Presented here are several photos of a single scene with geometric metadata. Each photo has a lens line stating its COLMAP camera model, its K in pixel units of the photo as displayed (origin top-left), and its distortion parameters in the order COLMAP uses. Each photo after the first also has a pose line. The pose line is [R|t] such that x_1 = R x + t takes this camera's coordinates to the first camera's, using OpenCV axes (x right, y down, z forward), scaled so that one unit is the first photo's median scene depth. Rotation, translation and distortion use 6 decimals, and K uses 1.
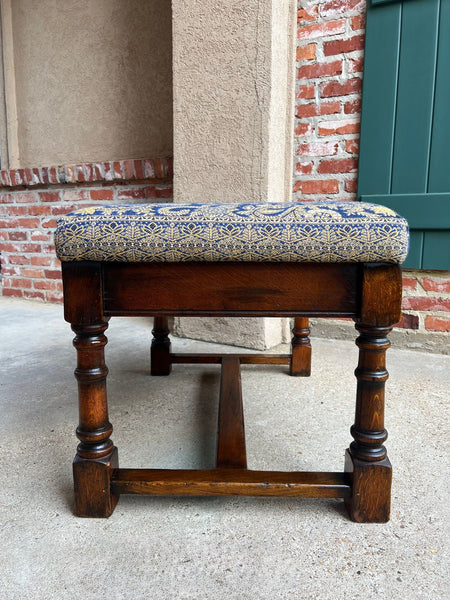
lens RADIAL K [[453.5, 0, 227.0], [0, 453.5, 301.4], [0, 0, 1]] dist [0.039328, -0.048137]
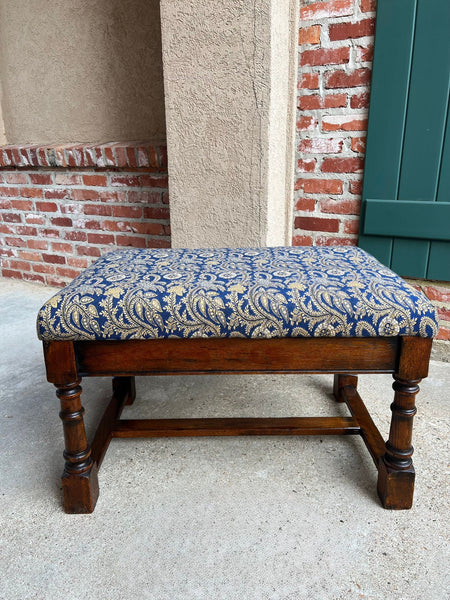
lens RADIAL K [[453.5, 0, 224.3], [0, 453.5, 299.6], [0, 0, 1]] dist [0.039328, -0.048137]
pose [[0.999711, -0.019116, -0.014581, 0.008249], [0.021192, 0.987066, 0.158905, -0.177321], [0.011355, -0.159169, 0.987186, 0.025257]]
